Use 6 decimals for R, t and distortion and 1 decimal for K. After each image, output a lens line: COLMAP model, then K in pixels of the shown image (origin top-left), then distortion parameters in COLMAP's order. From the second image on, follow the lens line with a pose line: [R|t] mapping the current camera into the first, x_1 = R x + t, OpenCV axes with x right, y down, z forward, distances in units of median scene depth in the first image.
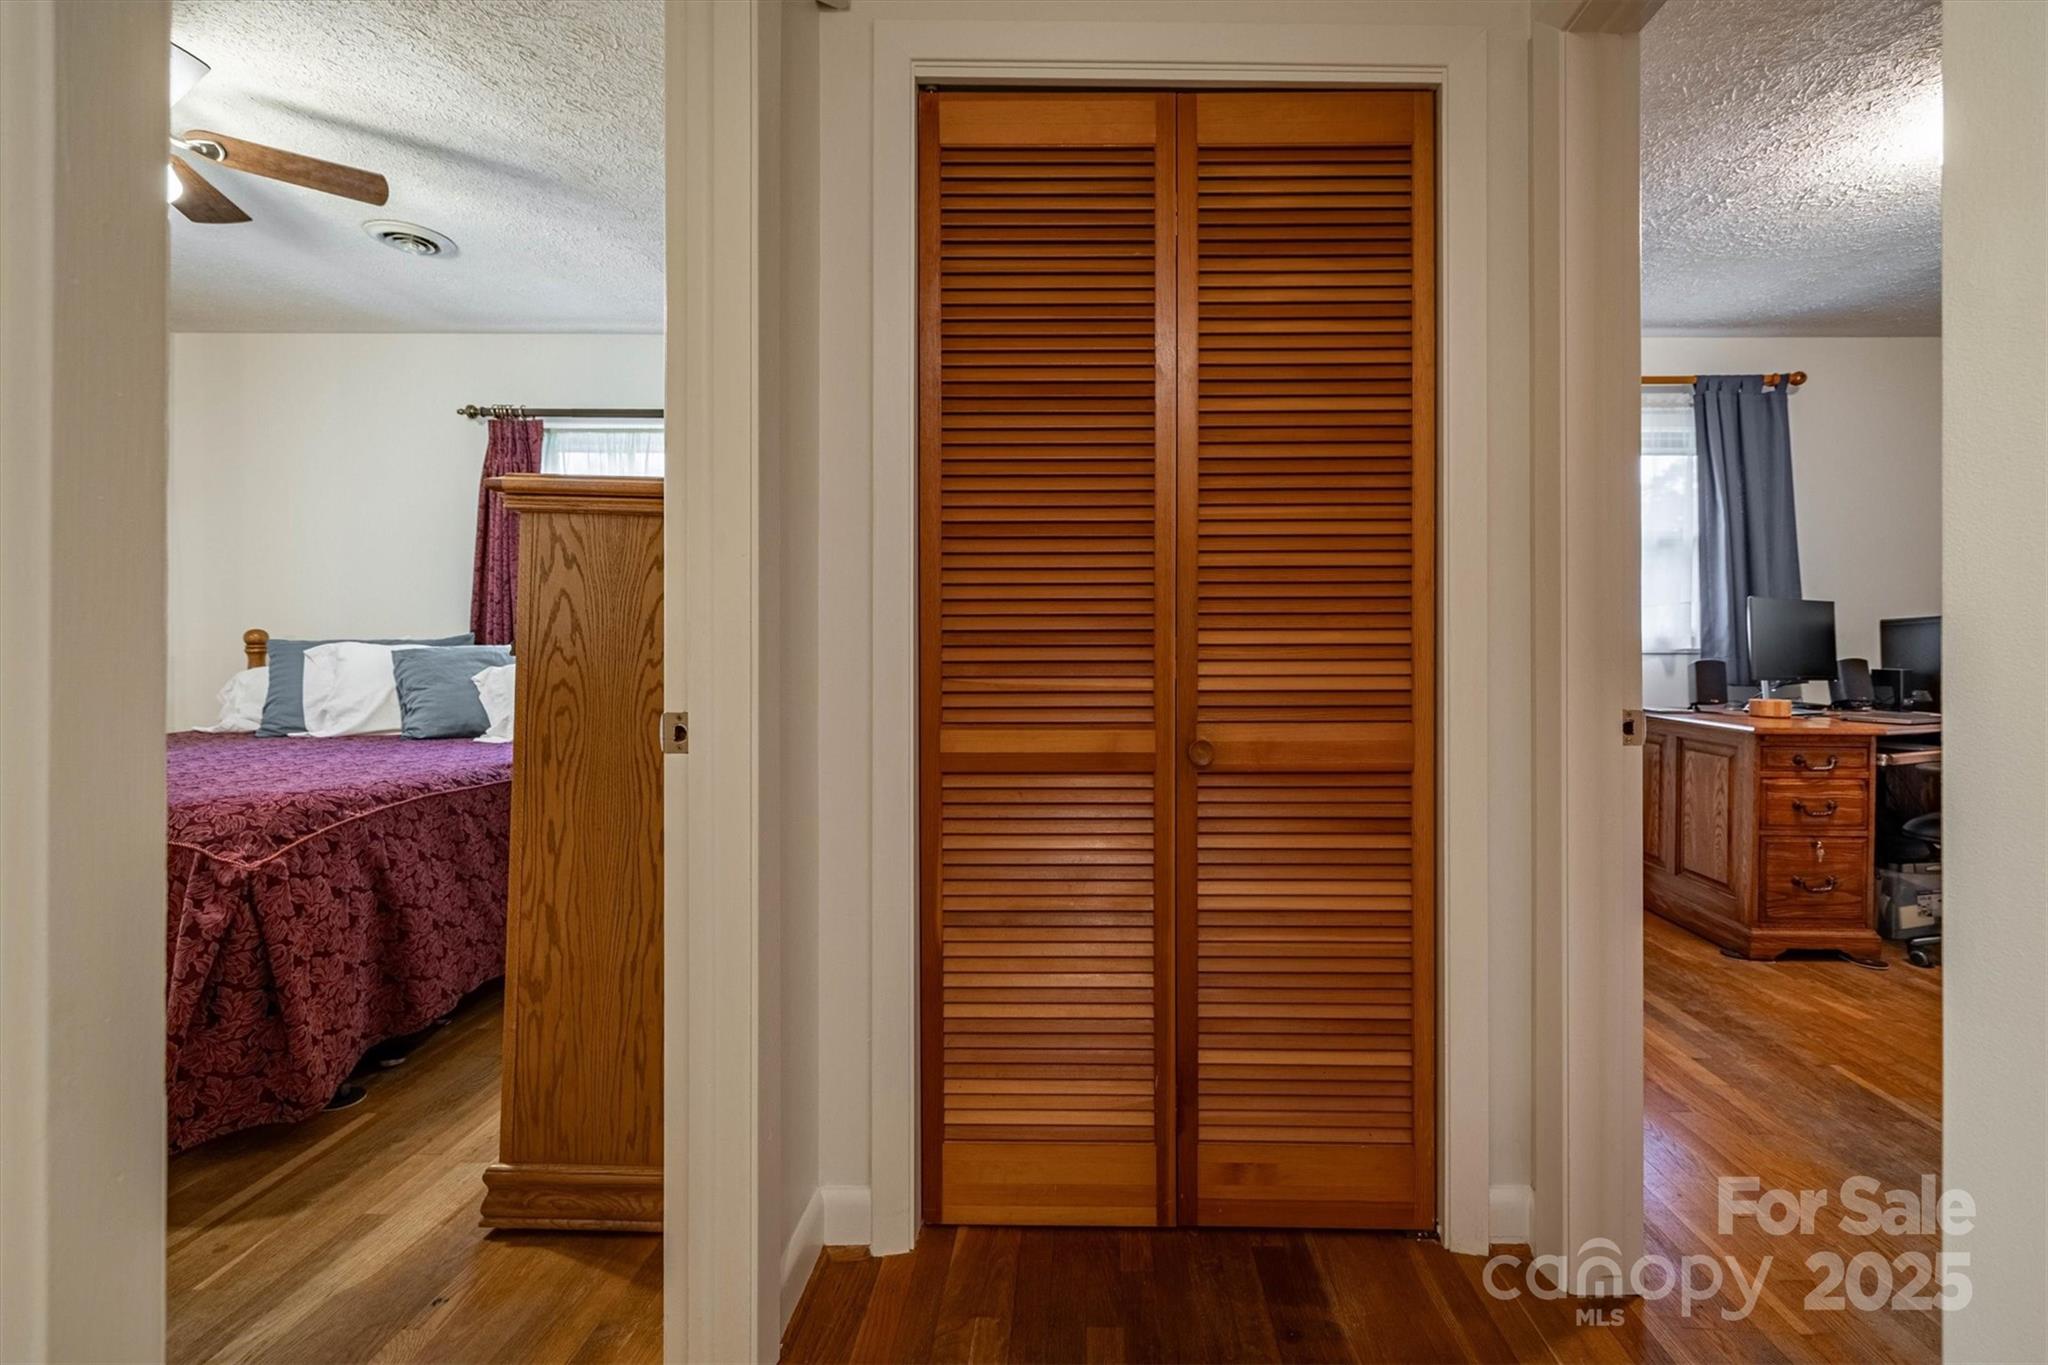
lens RADIAL K [[899.8, 0, 1042.4], [0, 899.8, 655.6], [0, 0, 1]] dist [-0.007124, -0.000042]
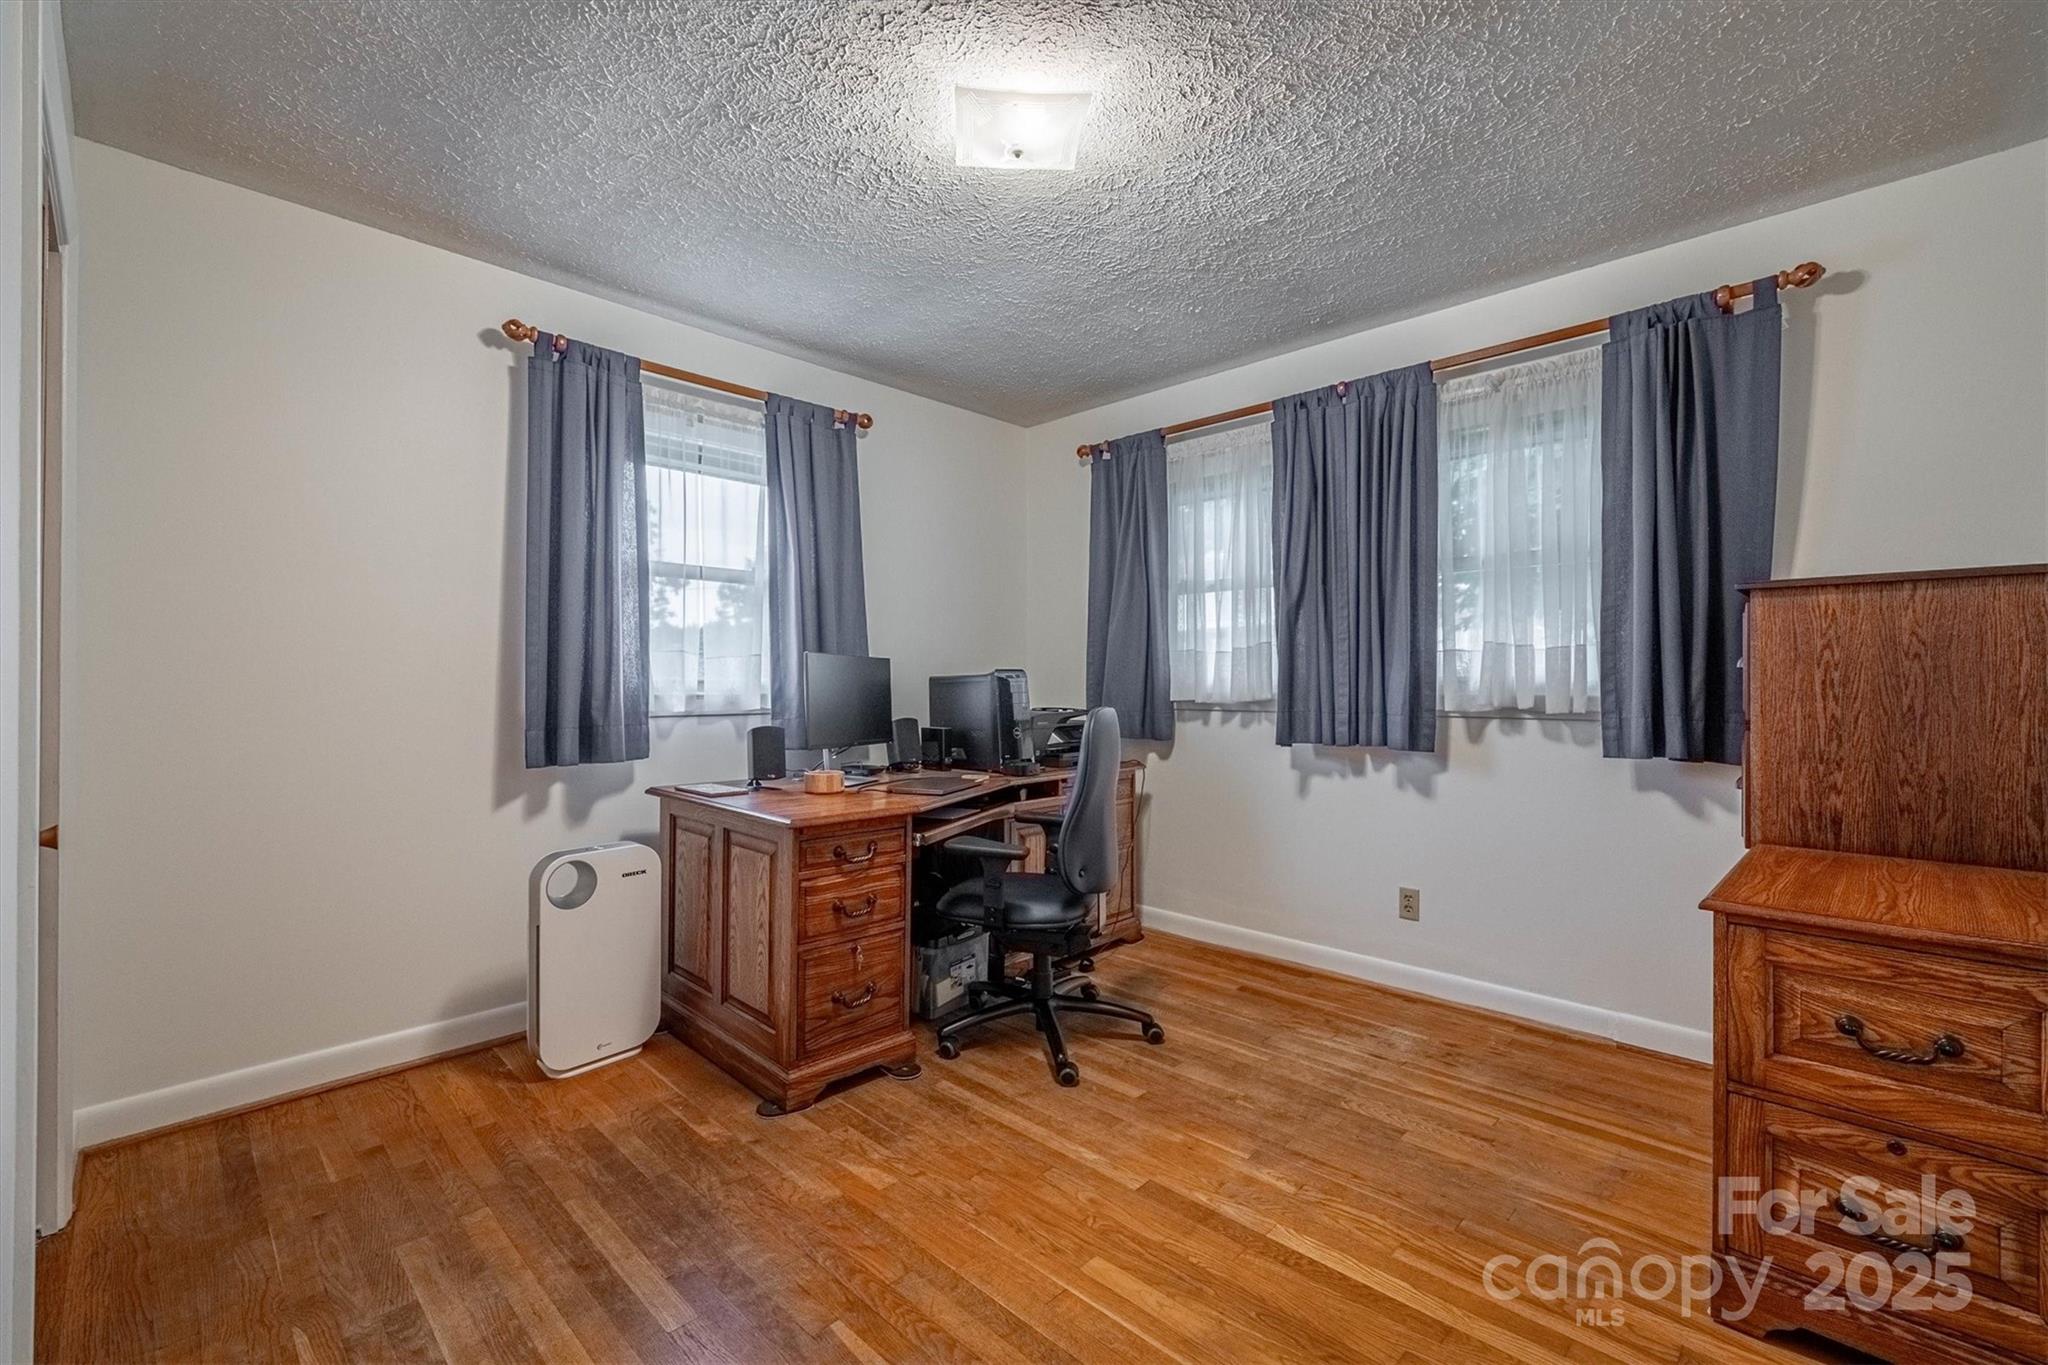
lens RADIAL K [[830.6, 0, 1028.2], [0, 830.6, 686.4], [0, 0, 1]] dist [-0.001774, -0.000068]
pose [[0.681653, -0.002645, 0.731671, 0.382627], [-0.001062, 0.999989, 0.004604, -0.040503], [-0.731675, -0.003915, 0.681643, 0.329089]]
